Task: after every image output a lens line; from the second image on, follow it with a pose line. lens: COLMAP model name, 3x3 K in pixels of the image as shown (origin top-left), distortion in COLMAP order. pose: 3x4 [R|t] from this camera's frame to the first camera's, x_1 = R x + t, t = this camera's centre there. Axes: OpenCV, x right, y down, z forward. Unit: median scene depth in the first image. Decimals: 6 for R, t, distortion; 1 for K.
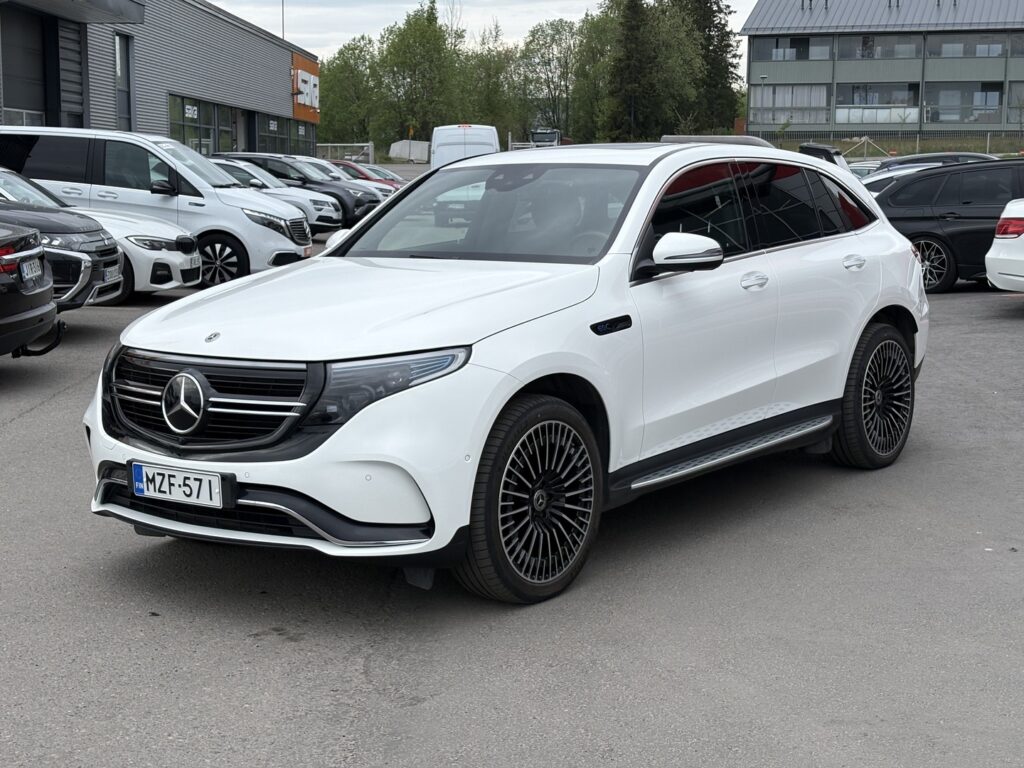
lens RADIAL K [[1549.2, 0, 514.7], [0, 1549.2, 332.9], [0, 0, 1]] dist [0.271362, -0.950930]
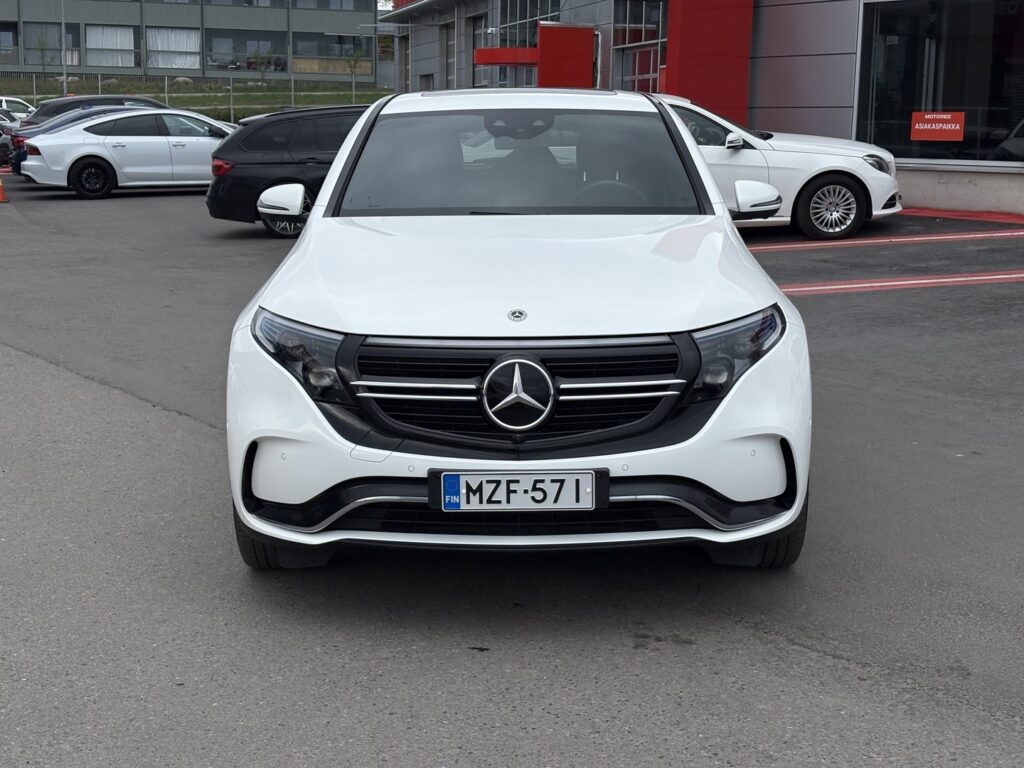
lens RADIAL K [[1549.2, 0, 514.7], [0, 1549.2, 332.9], [0, 0, 1]] dist [0.271362, -0.950930]
pose [[0.790816, -0.077811, 0.607088, -0.726378], [0.055701, 0.996919, 0.055218, -0.035039], [-0.609514, -0.009851, 0.792714, 0.339857]]
